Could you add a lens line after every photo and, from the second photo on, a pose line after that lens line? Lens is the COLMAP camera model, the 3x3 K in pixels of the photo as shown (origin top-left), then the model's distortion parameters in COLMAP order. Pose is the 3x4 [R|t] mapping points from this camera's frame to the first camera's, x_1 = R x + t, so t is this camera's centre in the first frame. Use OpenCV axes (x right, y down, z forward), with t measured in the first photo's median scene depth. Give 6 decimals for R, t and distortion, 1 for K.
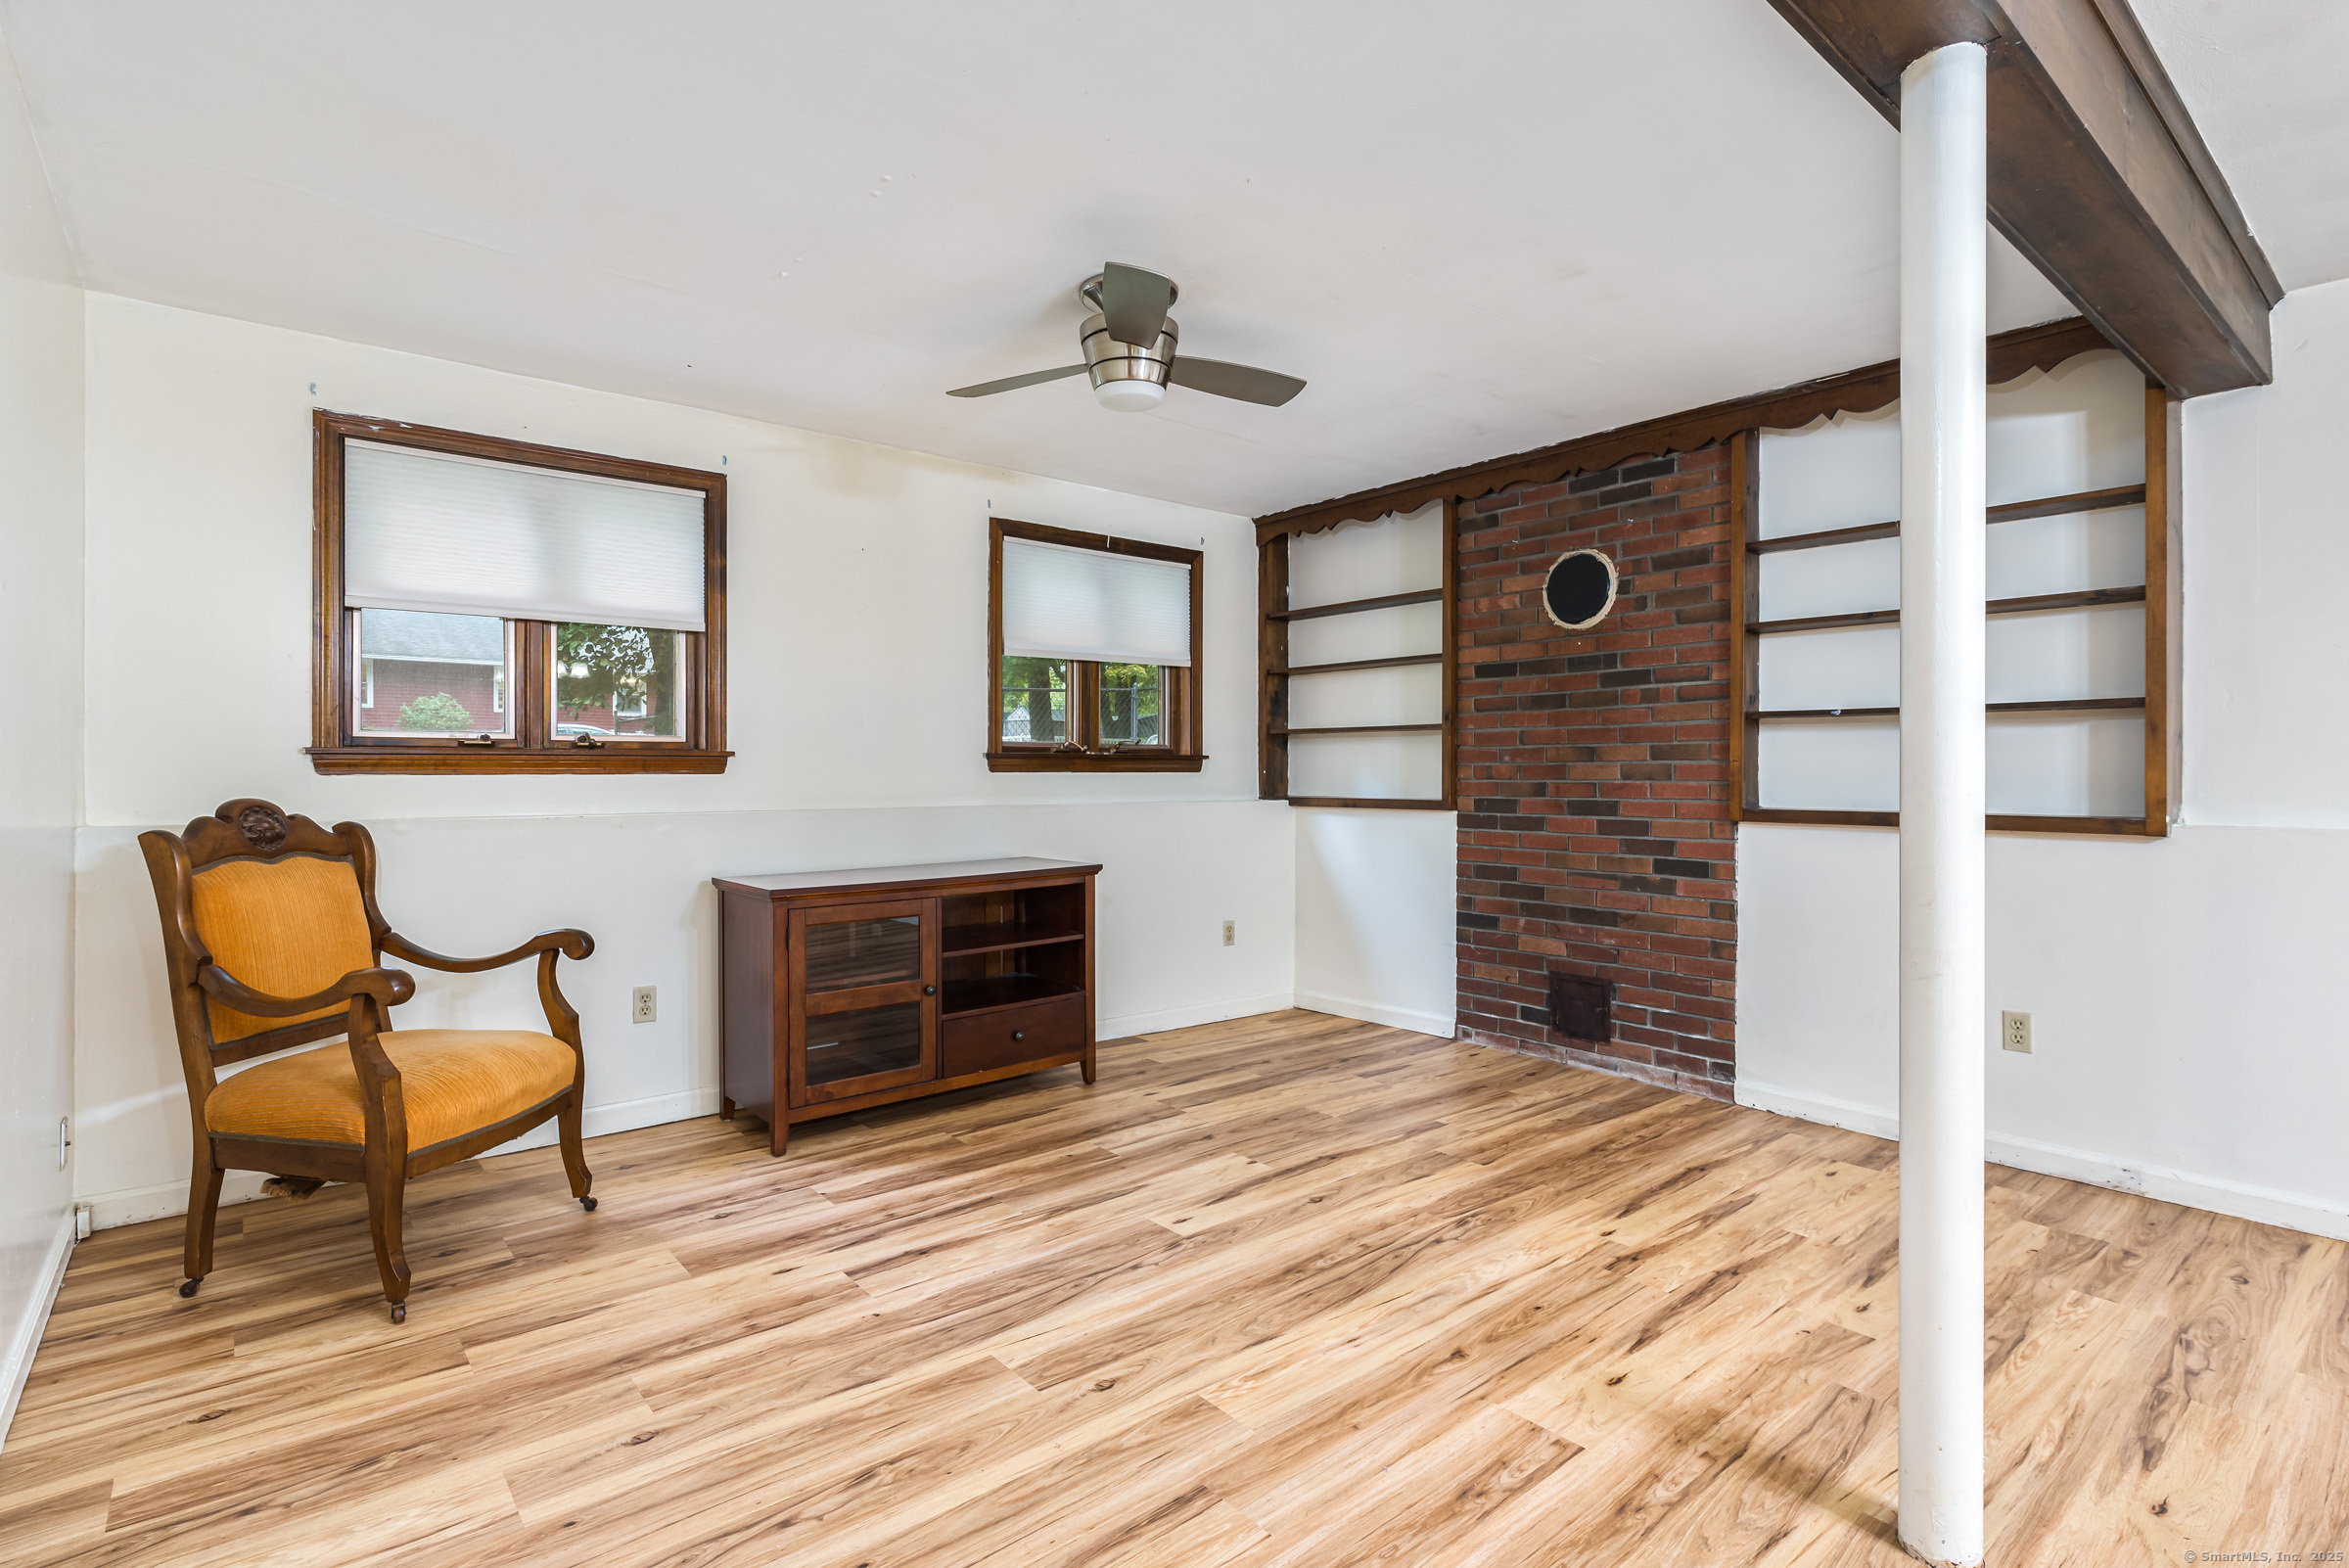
lens RADIAL K [[1132.9, 0, 1184.7], [0, 1132.9, 769.5], [0, 0, 1]] dist [-0.001751, 0.000032]
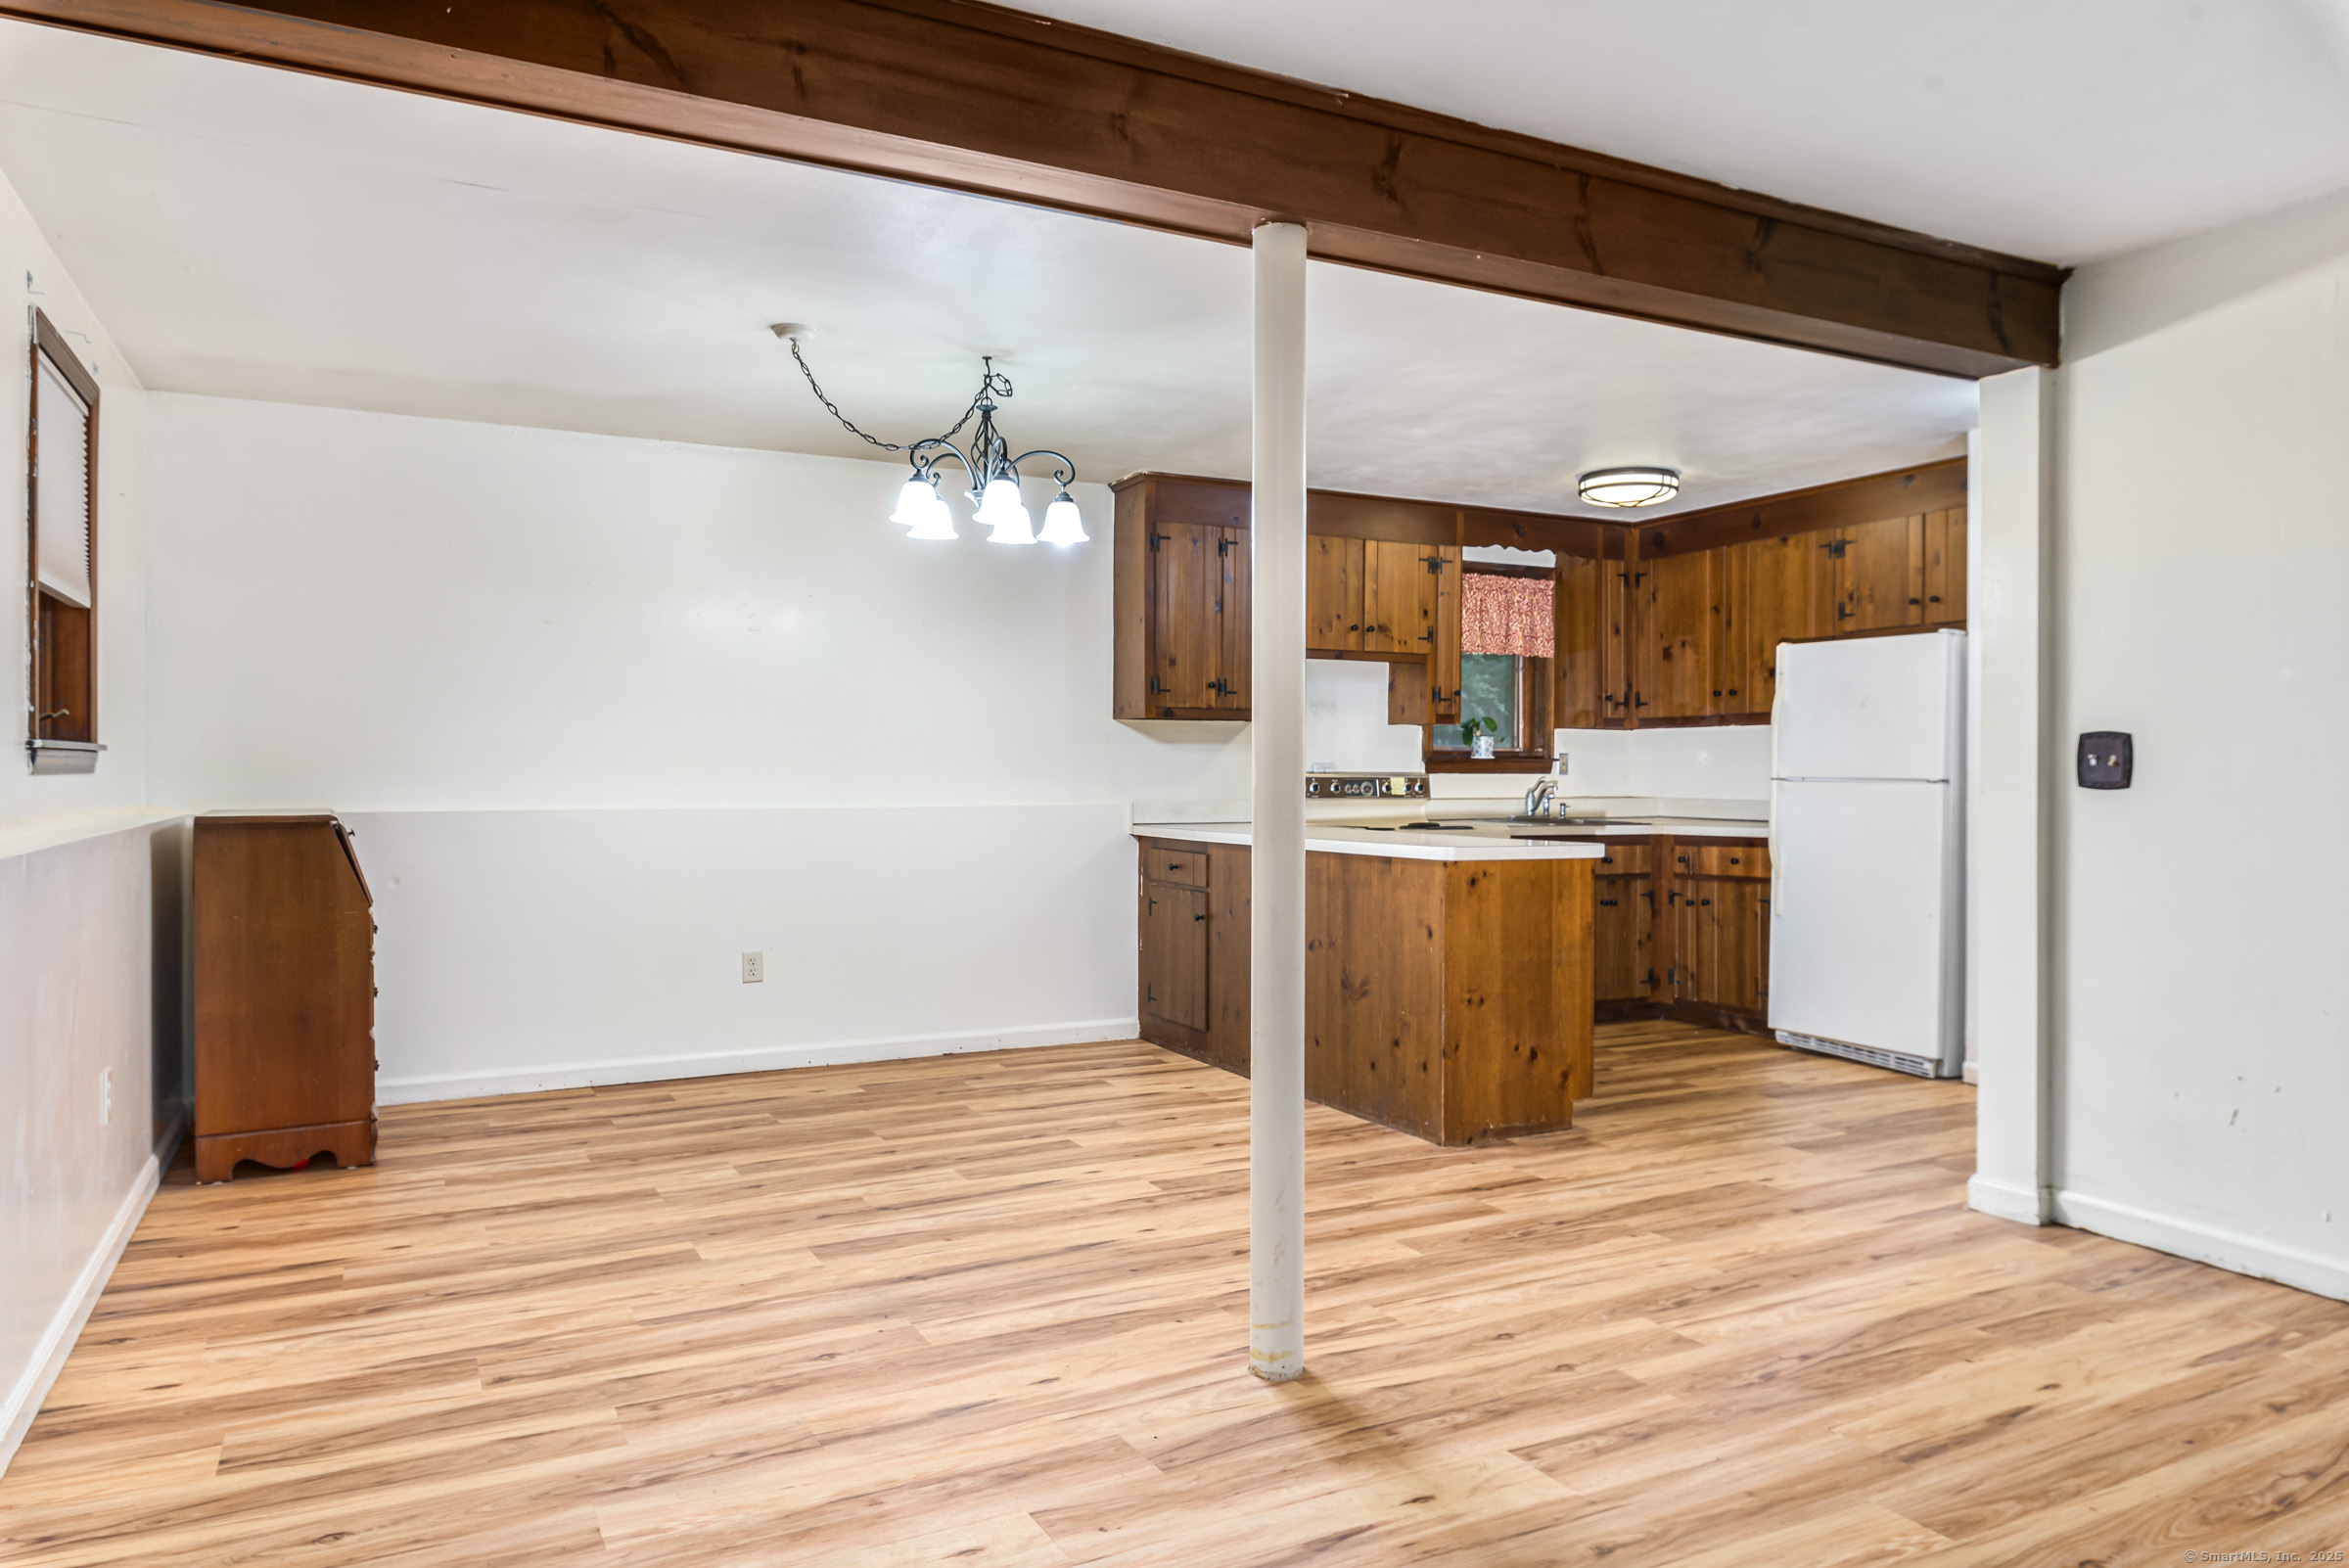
lens RADIAL K [[1499.2, 0, 1174.5], [0, 1499.2, 784.0], [0, 0, 1]] dist [0.002016, 0.001952]
pose [[-0.974727, -0.006603, 0.223300, 0.166778], [-0.005572, 0.999971, 0.005250, 0.001974], [-0.223328, 0.003873, -0.974736, 1.129858]]
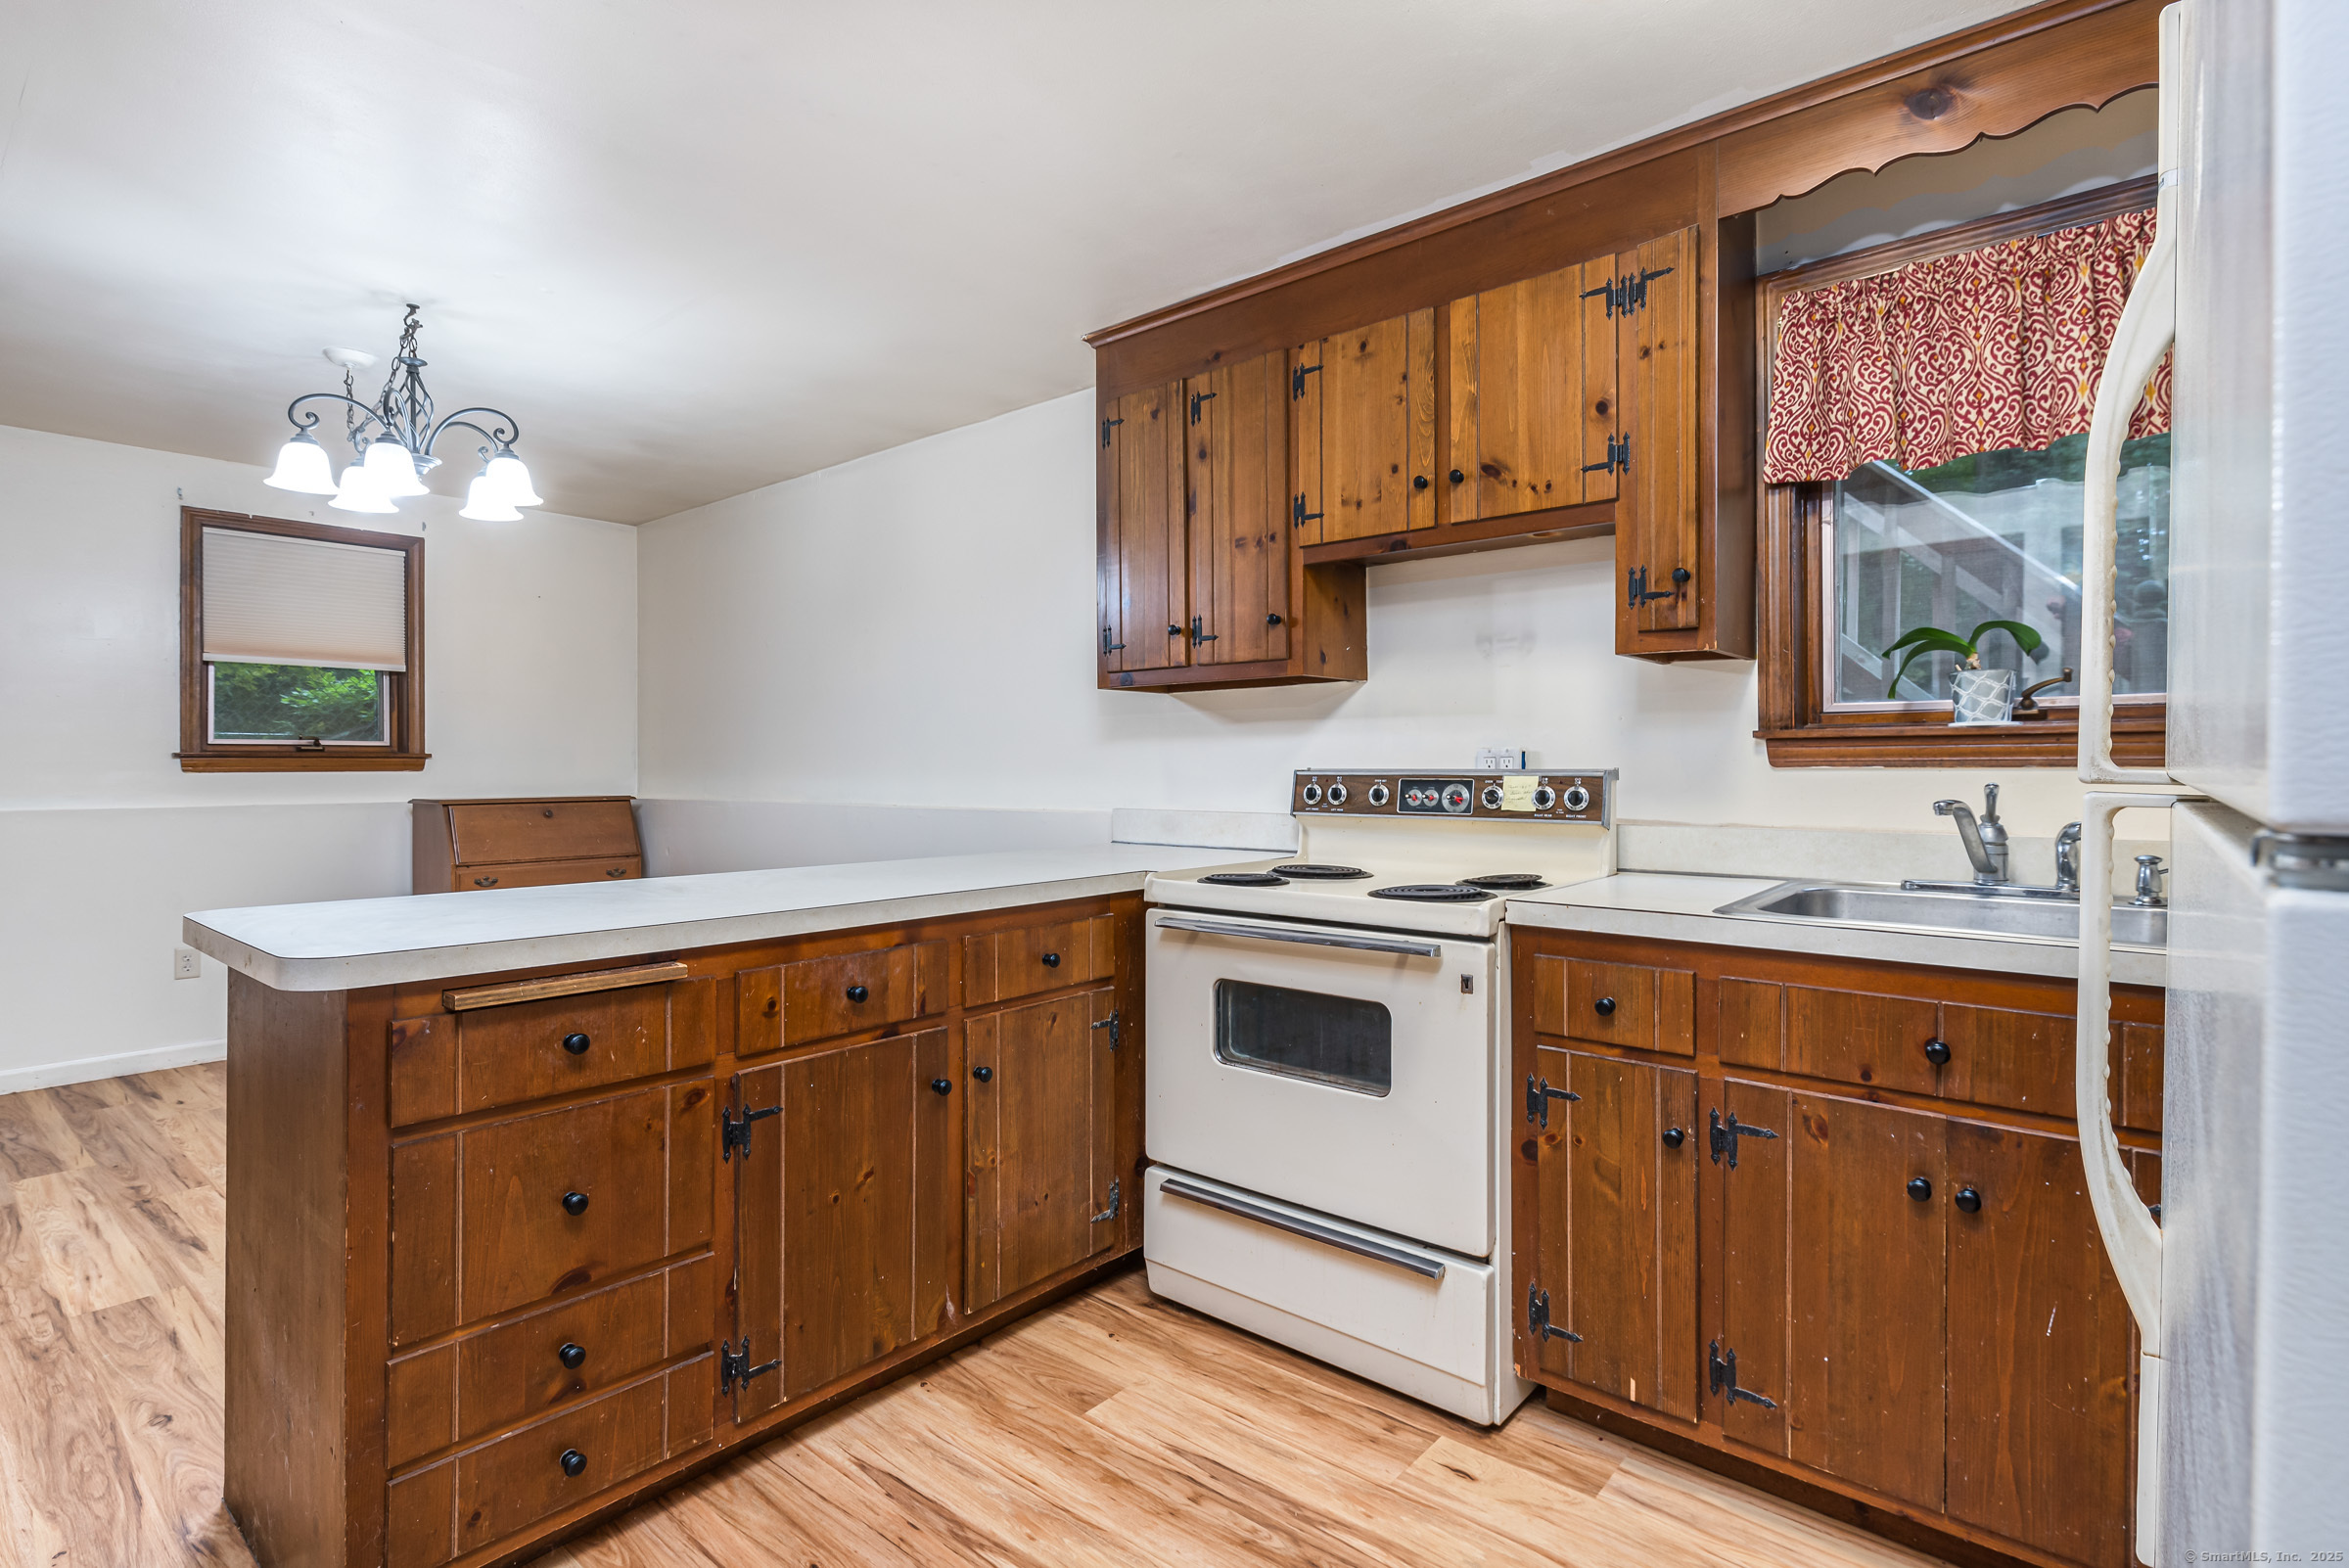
lens RADIAL K [[1119.7, 0, 1123.9], [0, 1119.7, 766.3], [0, 0, 1]] dist [0.000632, 0.000047]
pose [[-0.162337, 0.000070, 0.986735, -0.274572], [-0.000488, 1.000000, -0.000151, -0.002648], [-0.986735, -0.000506, -0.162337, -0.326174]]
